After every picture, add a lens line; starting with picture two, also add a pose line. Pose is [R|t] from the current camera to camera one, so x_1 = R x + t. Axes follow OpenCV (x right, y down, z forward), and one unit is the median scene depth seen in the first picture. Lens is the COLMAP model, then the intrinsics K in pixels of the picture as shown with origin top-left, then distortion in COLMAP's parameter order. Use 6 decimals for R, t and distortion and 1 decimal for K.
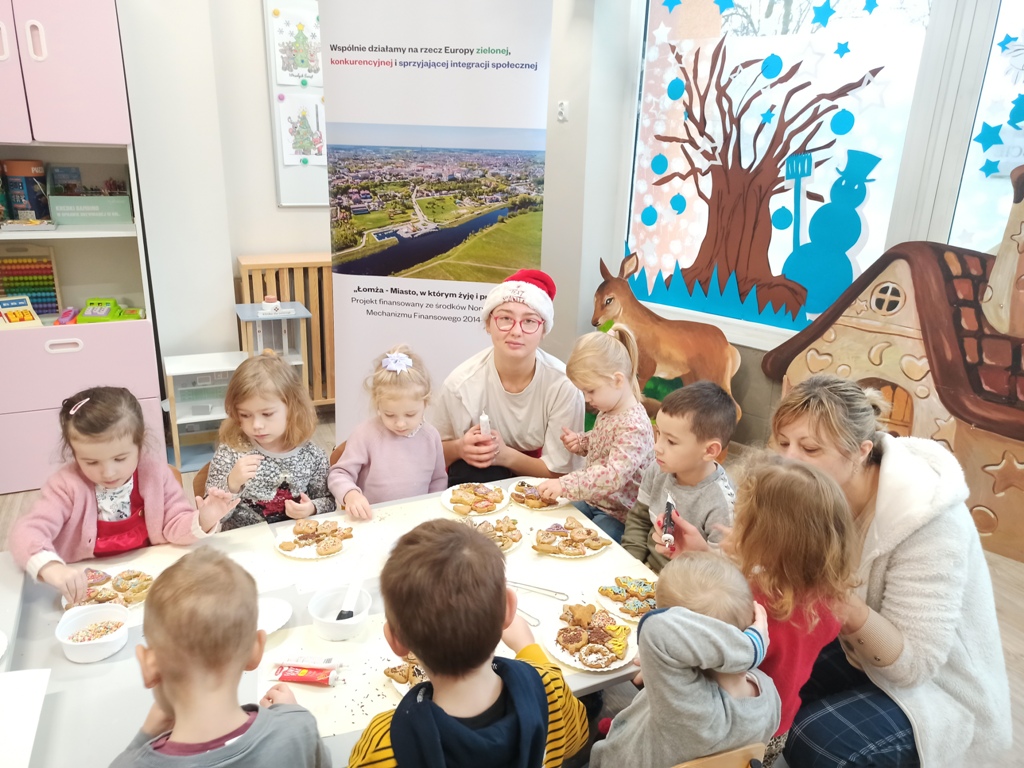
lens RADIAL K [[750.8, 0, 503.4], [0, 750.8, 384.9], [0, 0, 1]] dist [0.051982, -0.033054]
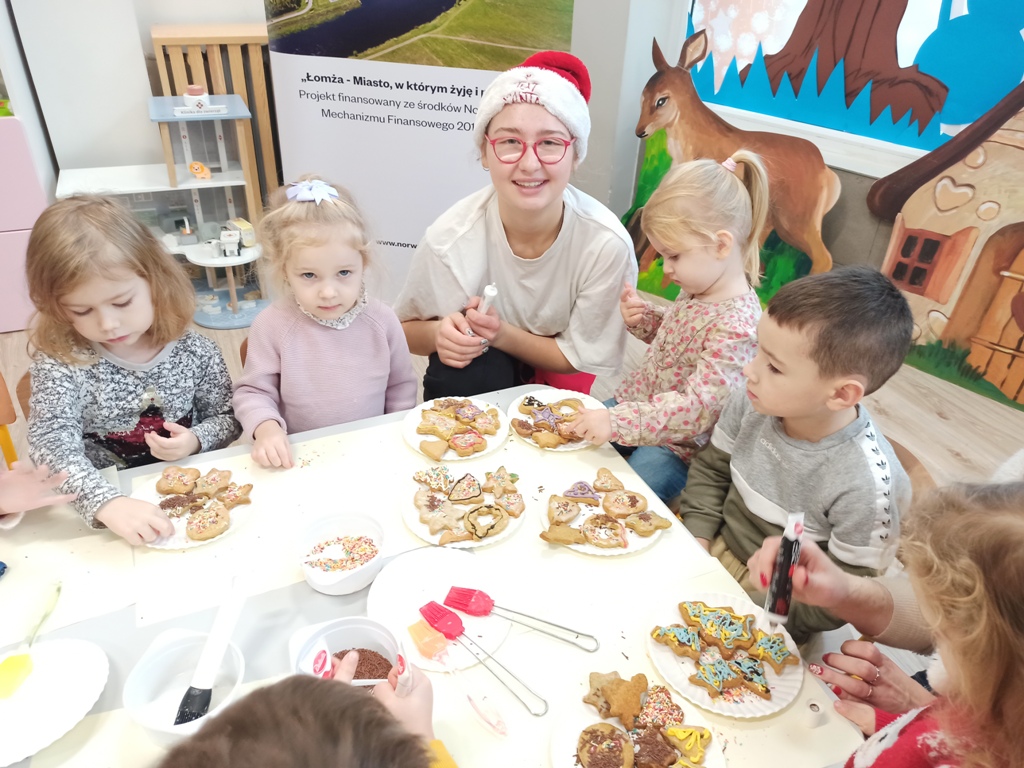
lens RADIAL K [[750.8, 0, 499.0], [0, 750.8, 369.5], [0, 0, 1]] dist [0.051982, -0.033054]
pose [[0.999301, 0.027667, -0.025132, 0.009905], [-0.021025, 0.972003, 0.234026, -0.033127], [0.030903, -0.233334, 0.971906, 0.266036]]
